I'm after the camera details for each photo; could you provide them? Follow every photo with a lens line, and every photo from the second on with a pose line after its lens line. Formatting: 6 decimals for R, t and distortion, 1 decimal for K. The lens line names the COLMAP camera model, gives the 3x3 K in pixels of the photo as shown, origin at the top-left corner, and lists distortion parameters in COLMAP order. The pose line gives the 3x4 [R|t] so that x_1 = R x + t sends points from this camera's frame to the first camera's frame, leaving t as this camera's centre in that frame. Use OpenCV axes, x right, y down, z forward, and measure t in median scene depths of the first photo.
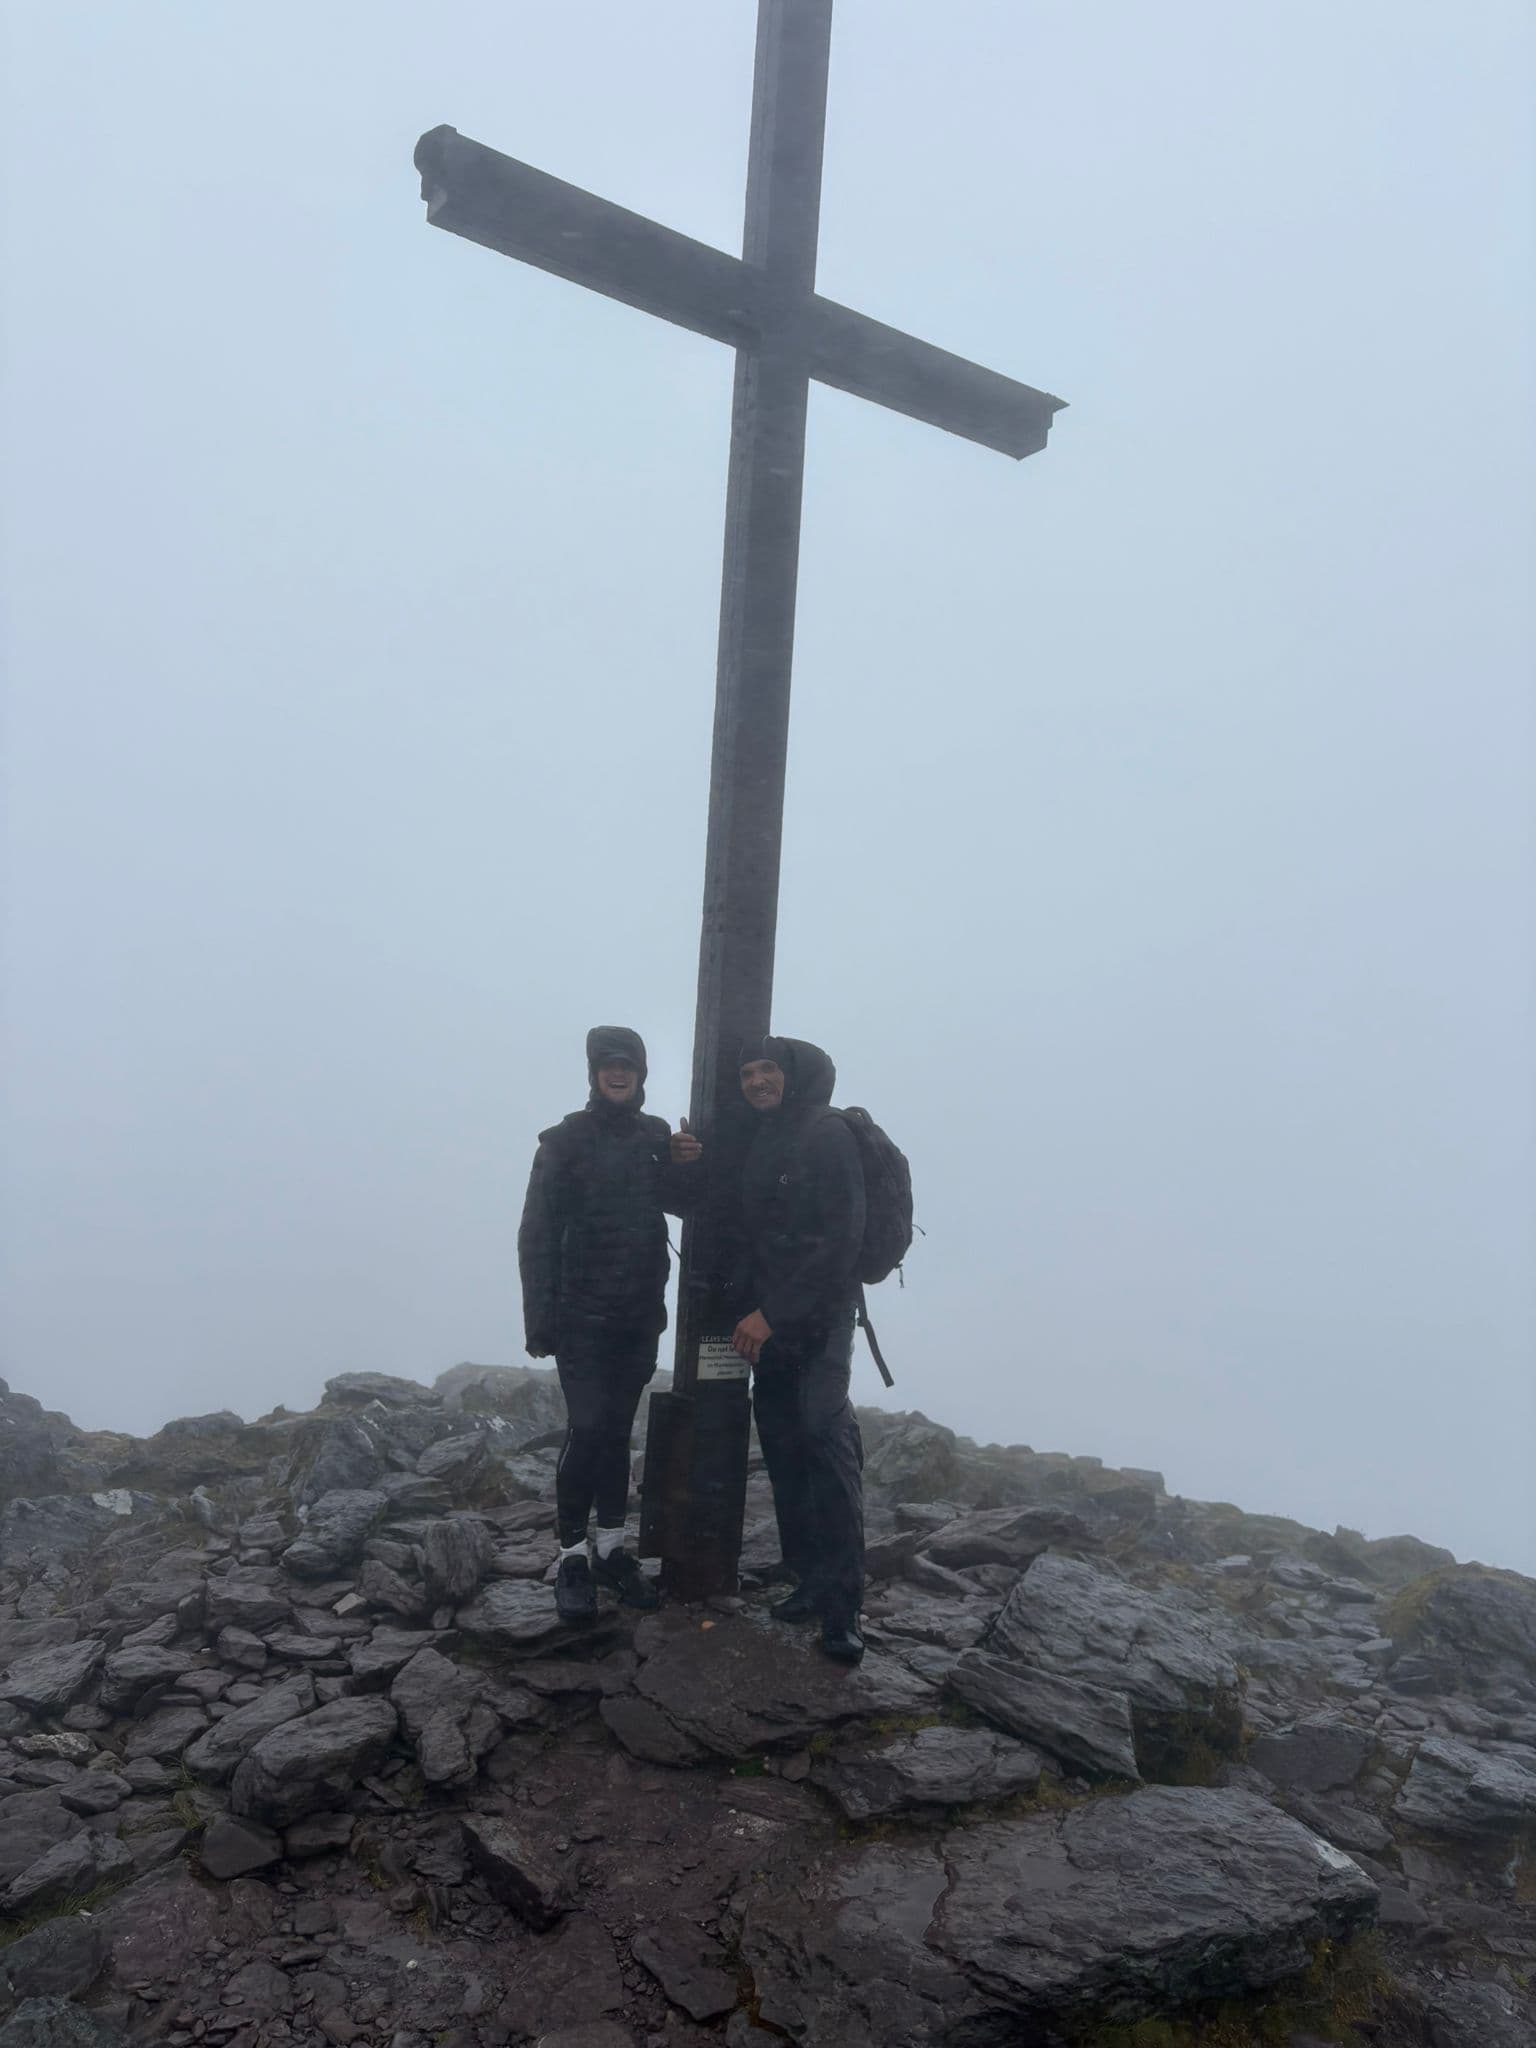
lens RADIAL K [[1591.0, 0, 751.7], [0, 1591.0, 1027.8], [0, 0, 1]] dist [0.077376, -0.078271]
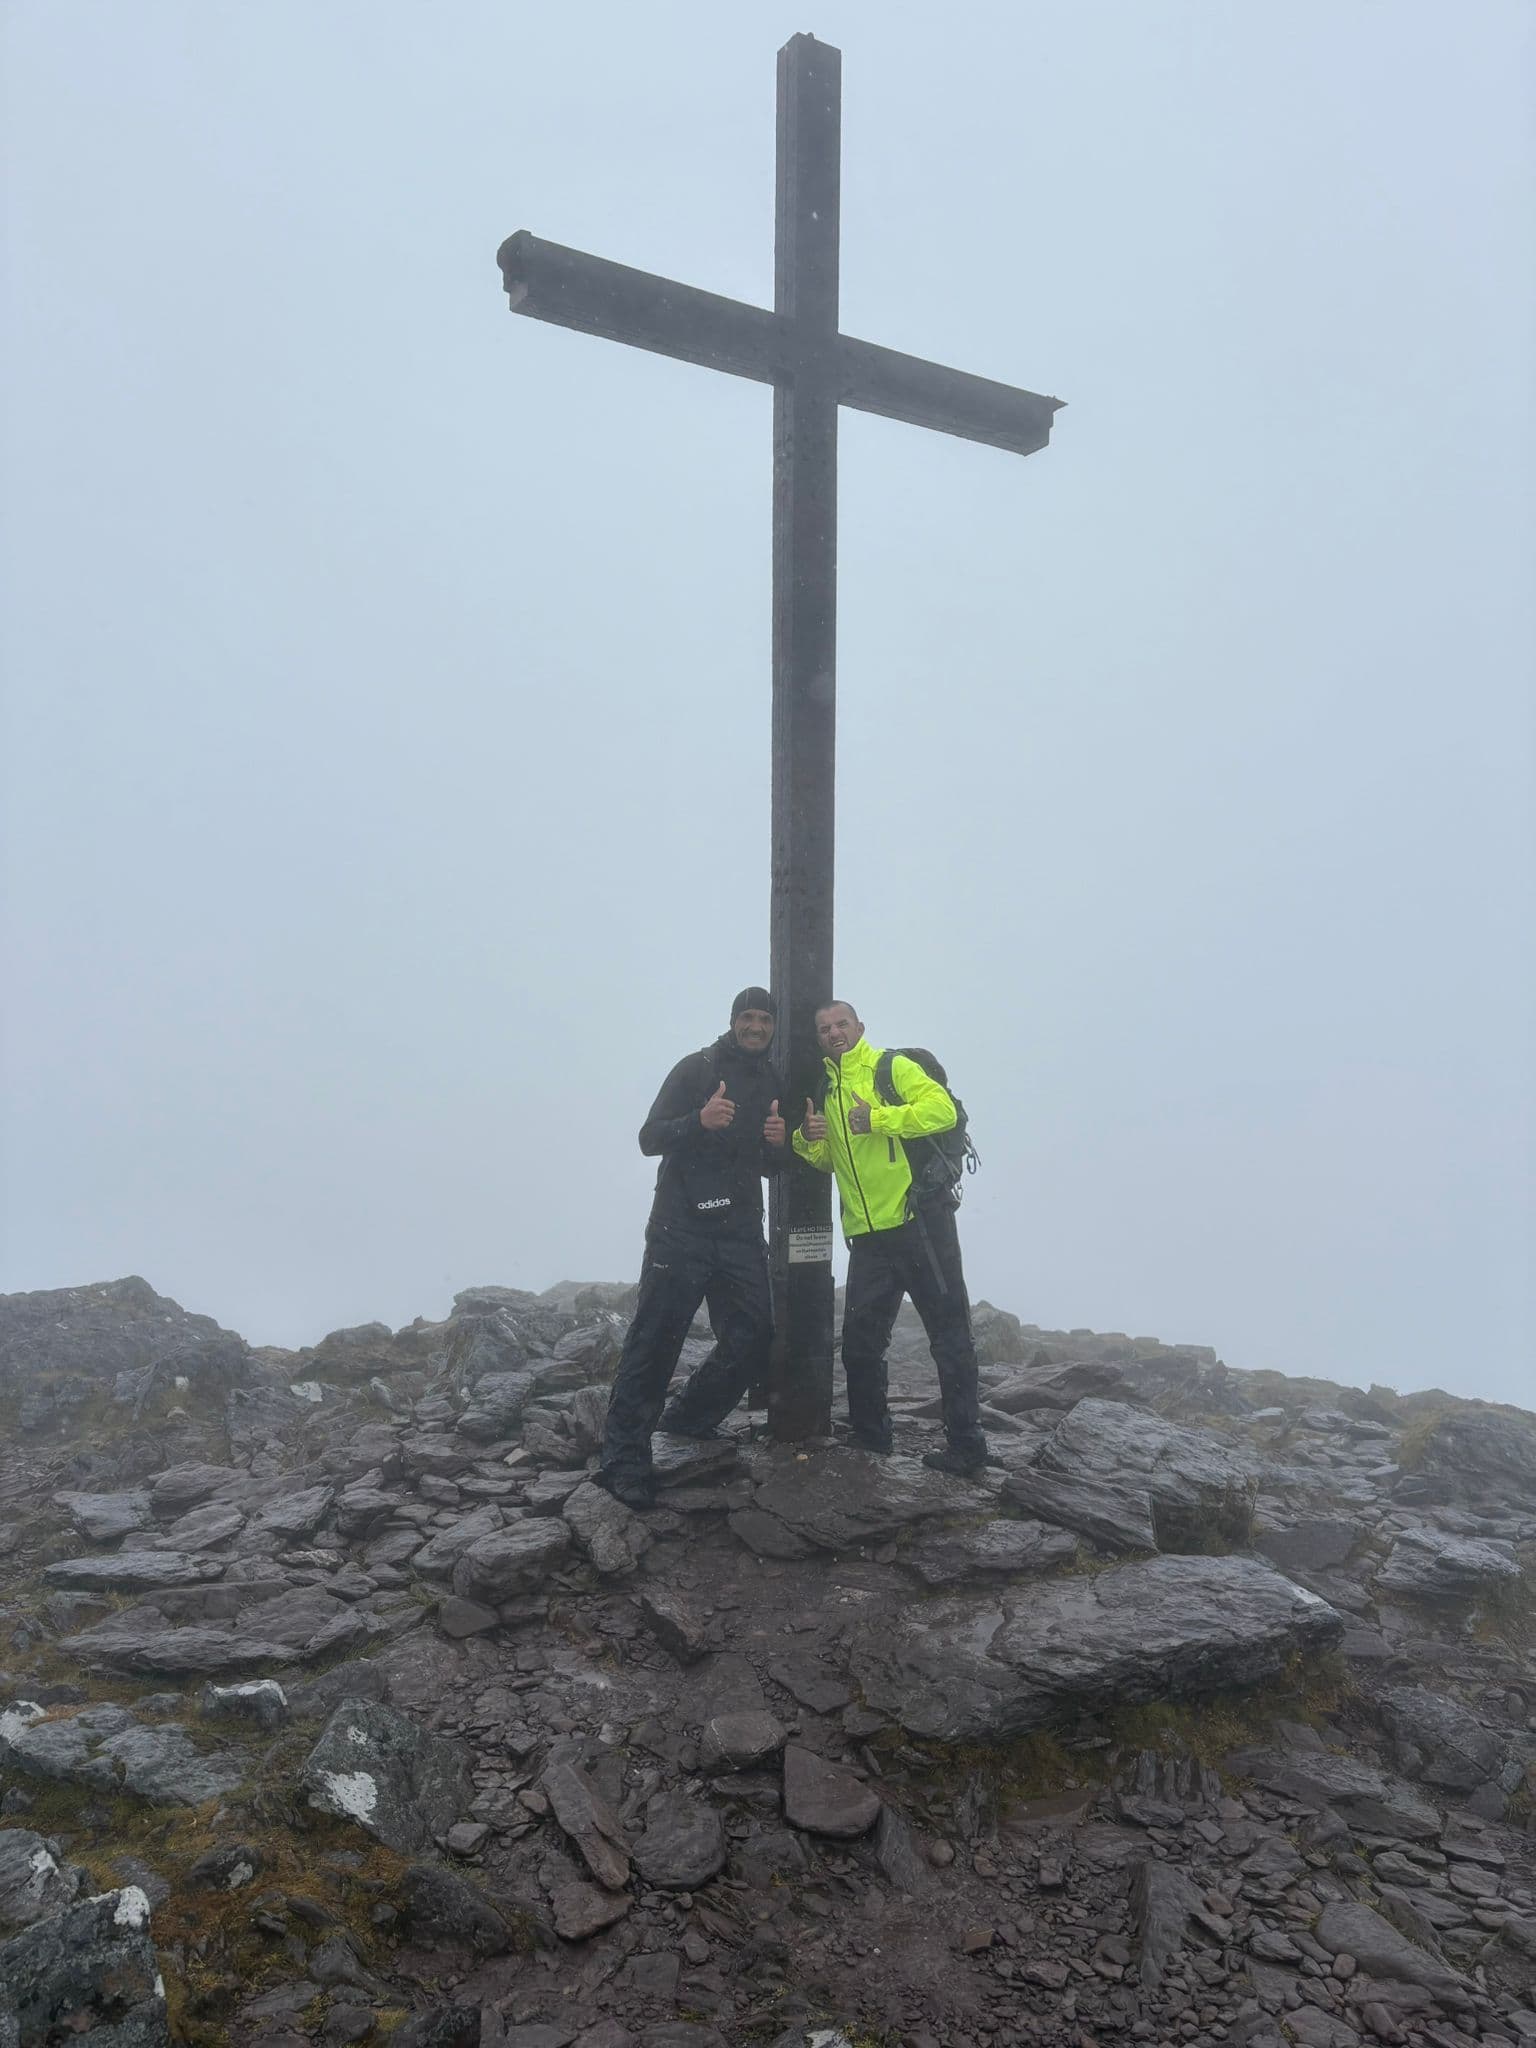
lens RADIAL K [[1754.9, 0, 799.3], [0, 1754.9, 1031.8], [0, 0, 1]] dist [0.066077, -0.094653]
pose [[0.998609, -0.052335, -0.006424, -0.009687], [0.052608, 0.997135, 0.054362, -0.030004], [0.003560, -0.054624, 0.998501, -0.355794]]
